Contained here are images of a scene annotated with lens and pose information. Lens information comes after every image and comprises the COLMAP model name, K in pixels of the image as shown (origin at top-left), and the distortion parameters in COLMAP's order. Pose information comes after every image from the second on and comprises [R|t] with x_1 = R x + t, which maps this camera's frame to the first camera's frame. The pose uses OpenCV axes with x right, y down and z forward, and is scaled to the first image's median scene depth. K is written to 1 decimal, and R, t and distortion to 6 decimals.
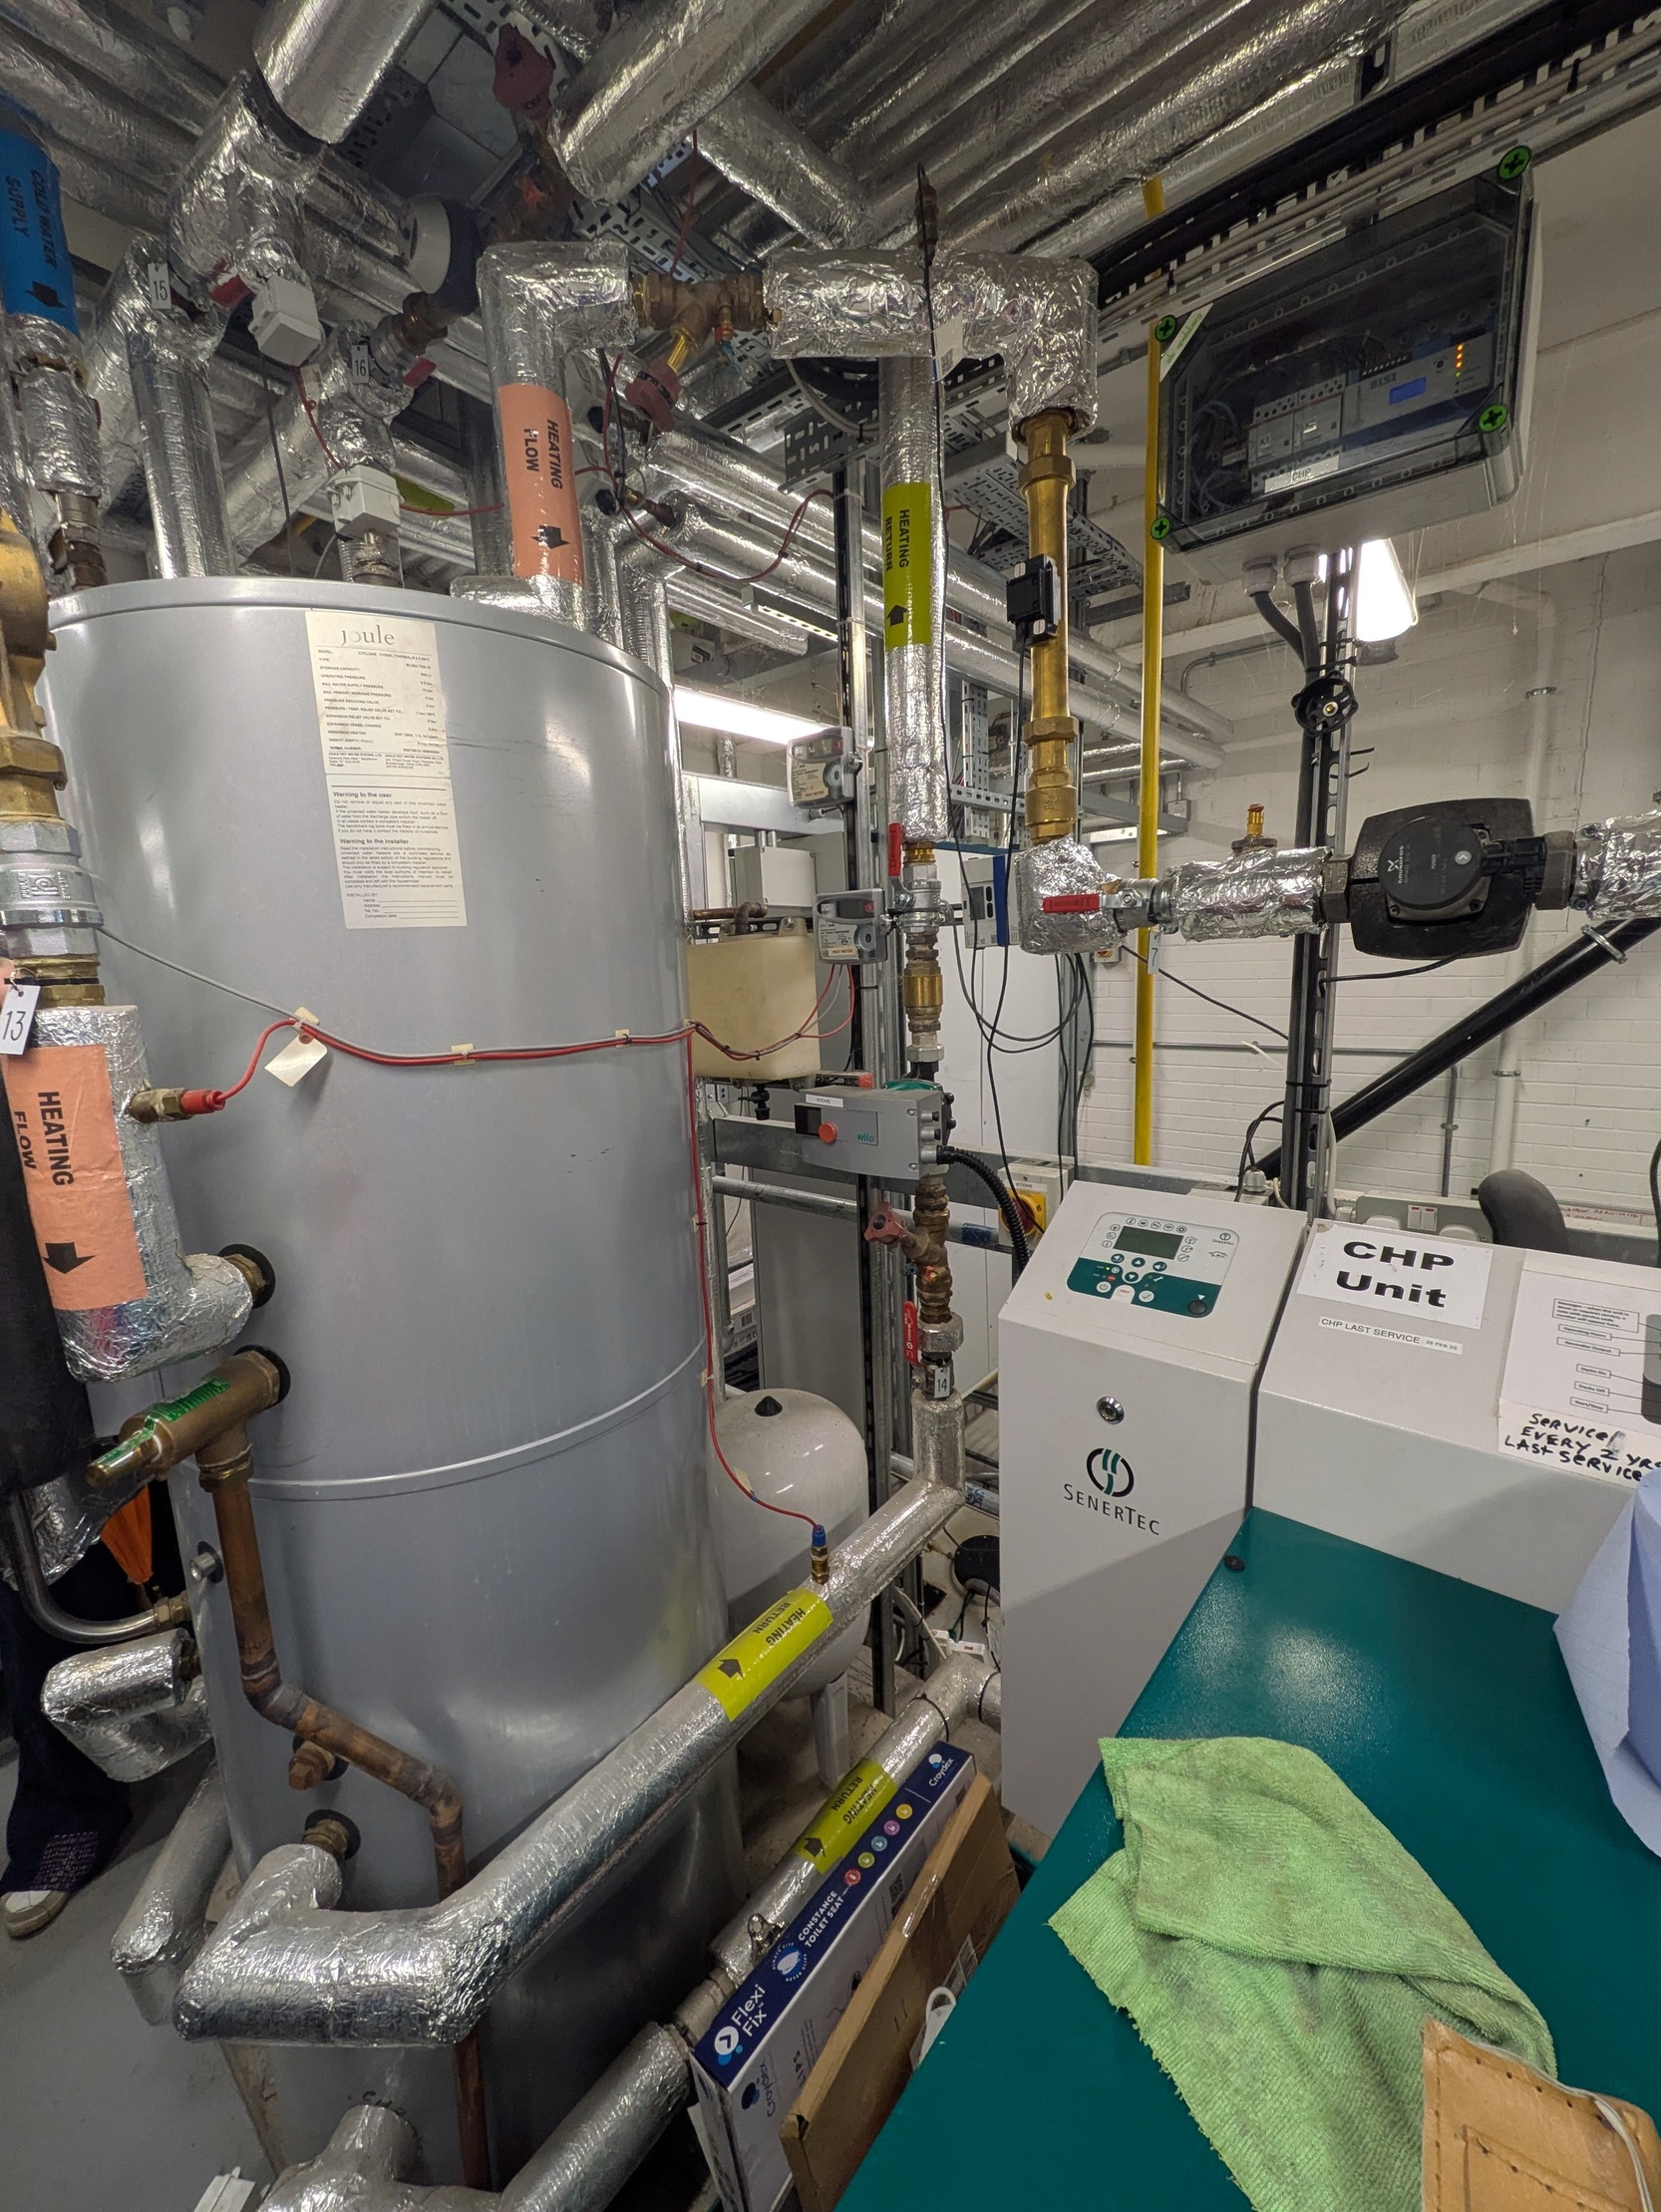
lens RADIAL K [[878.5, 0, 829.6], [0, 878.5, 1106.3], [0, 0, 1]] dist [-0.000843, -0.000094]
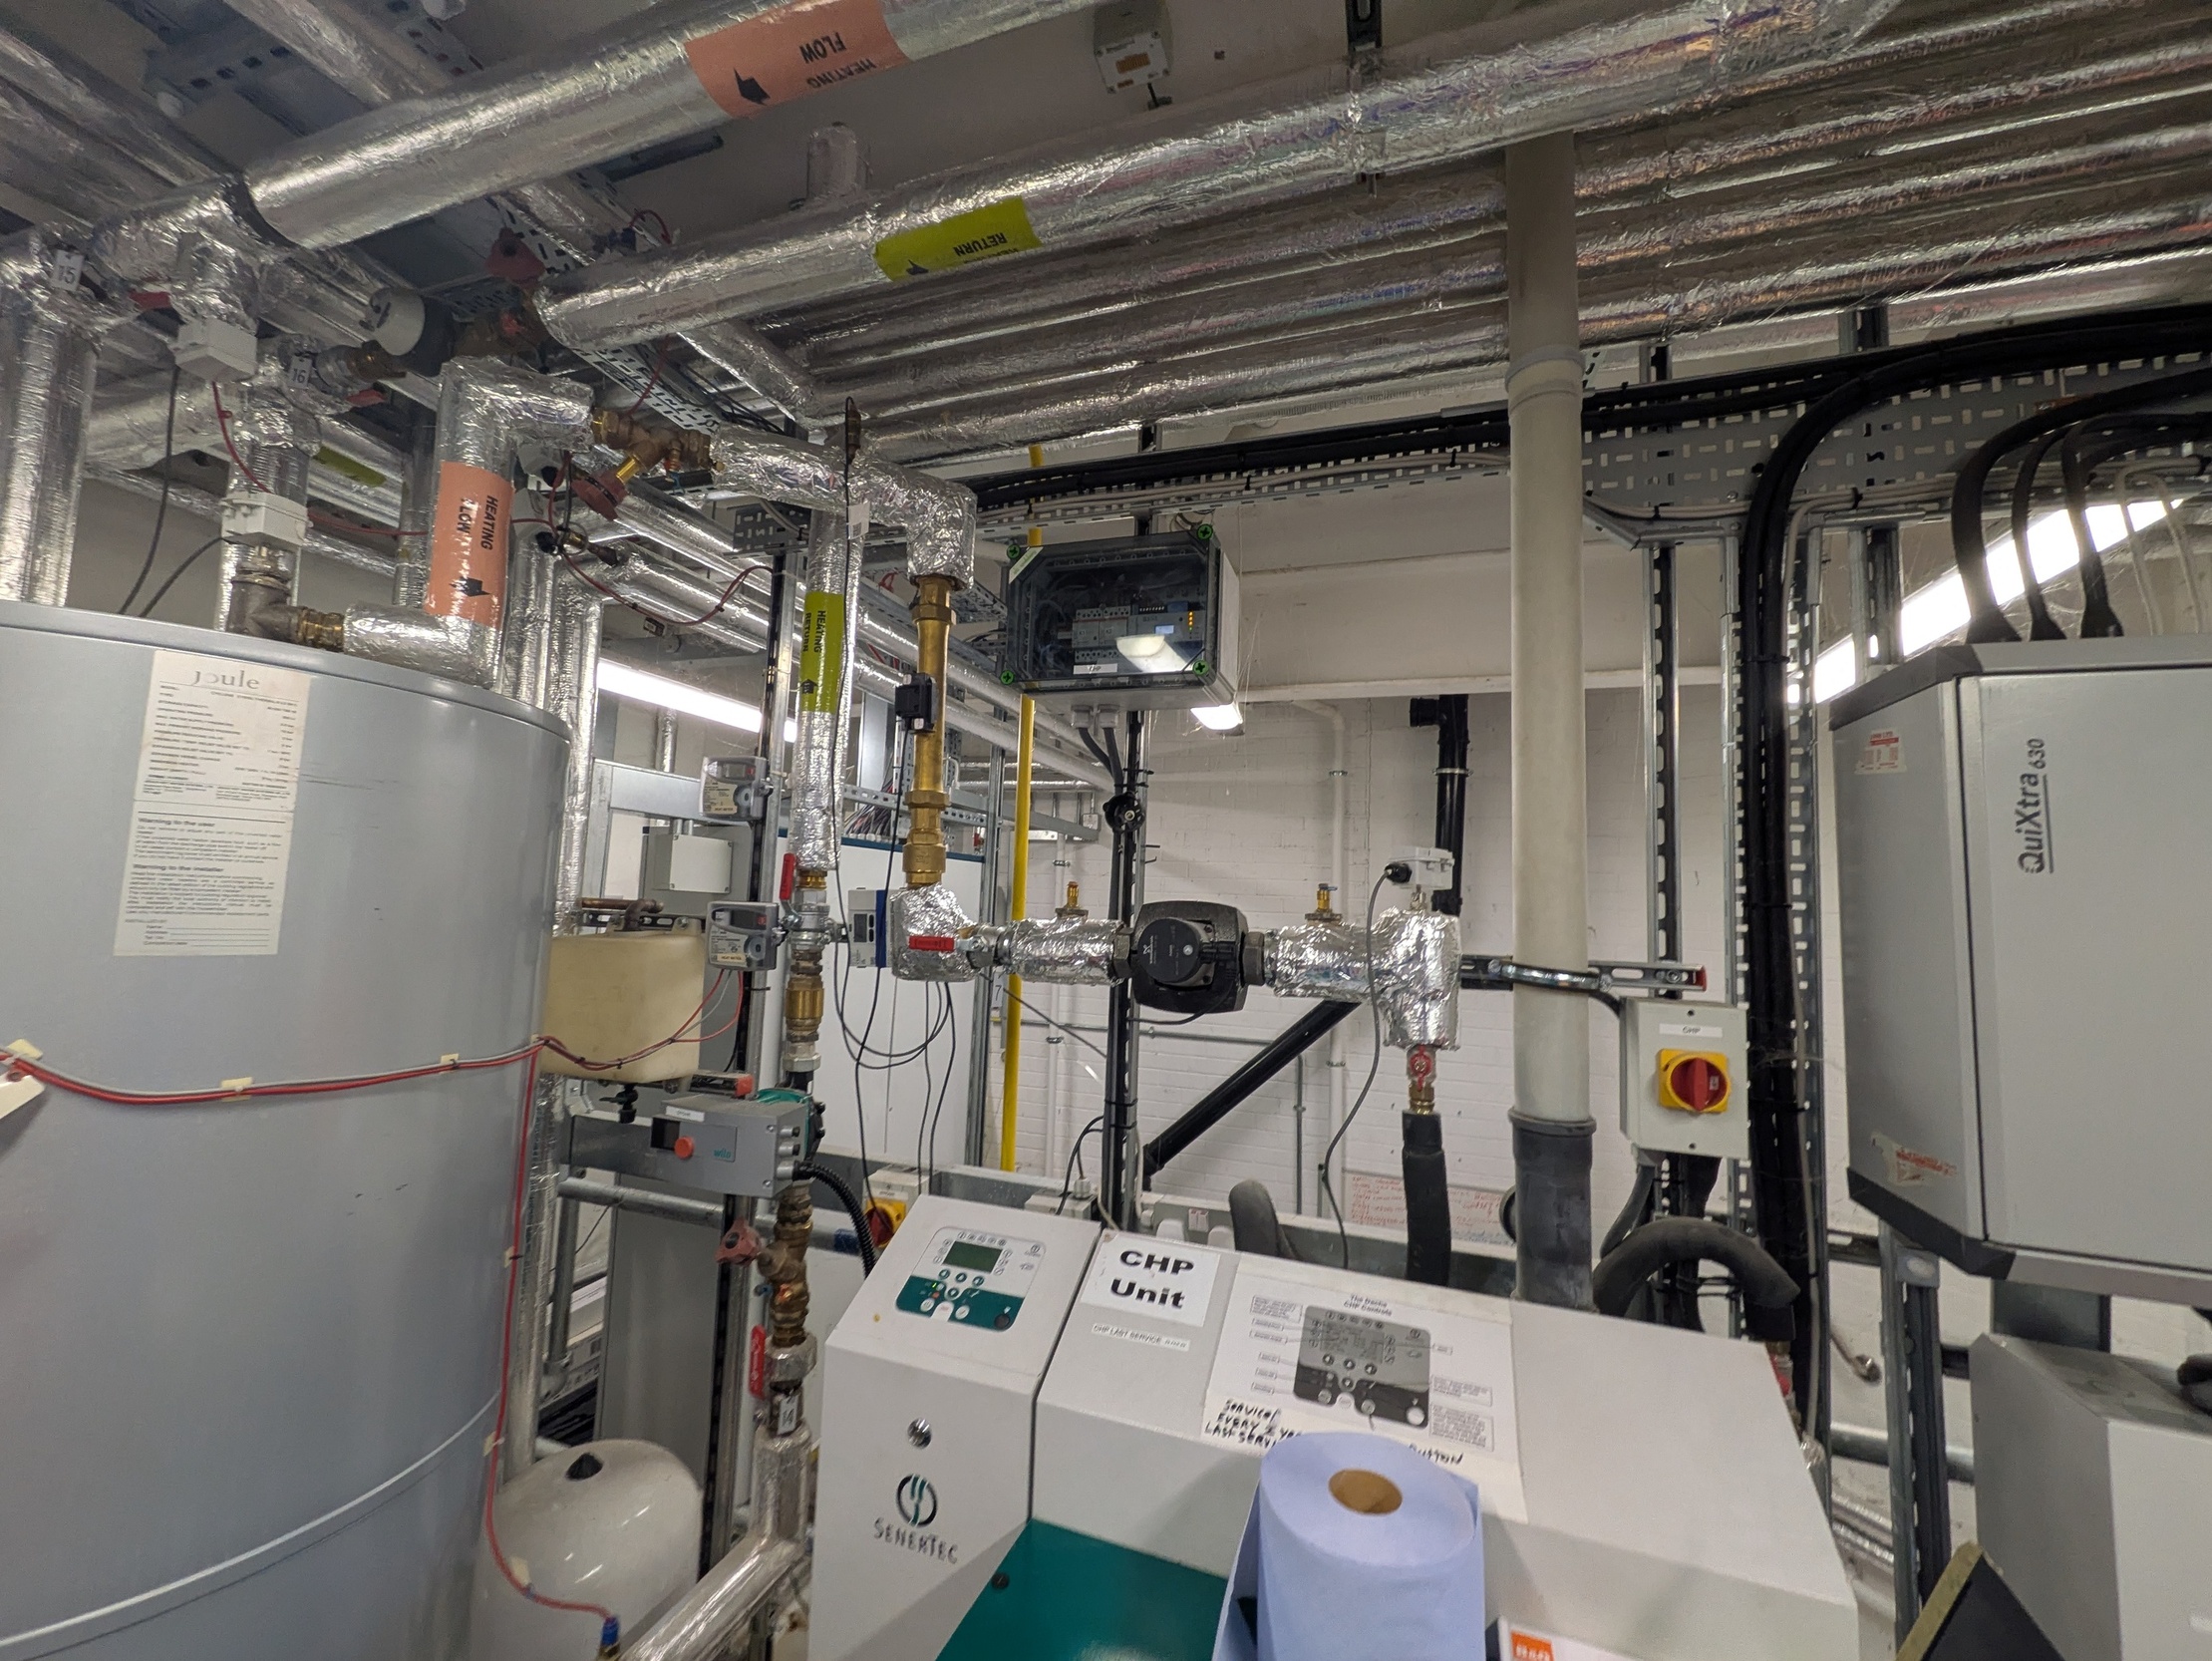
lens RADIAL K [[878.5, 0, 1109.2], [0, 878.5, 833.1], [0, 0, 1]] dist [-0.000843, -0.000094]
pose [[0.933318, 0.107791, 0.342488, 0.080420], [-0.016274, 0.965592, -0.259551, -0.075096], [-0.358681, 0.236671, 0.902959, -0.192775]]
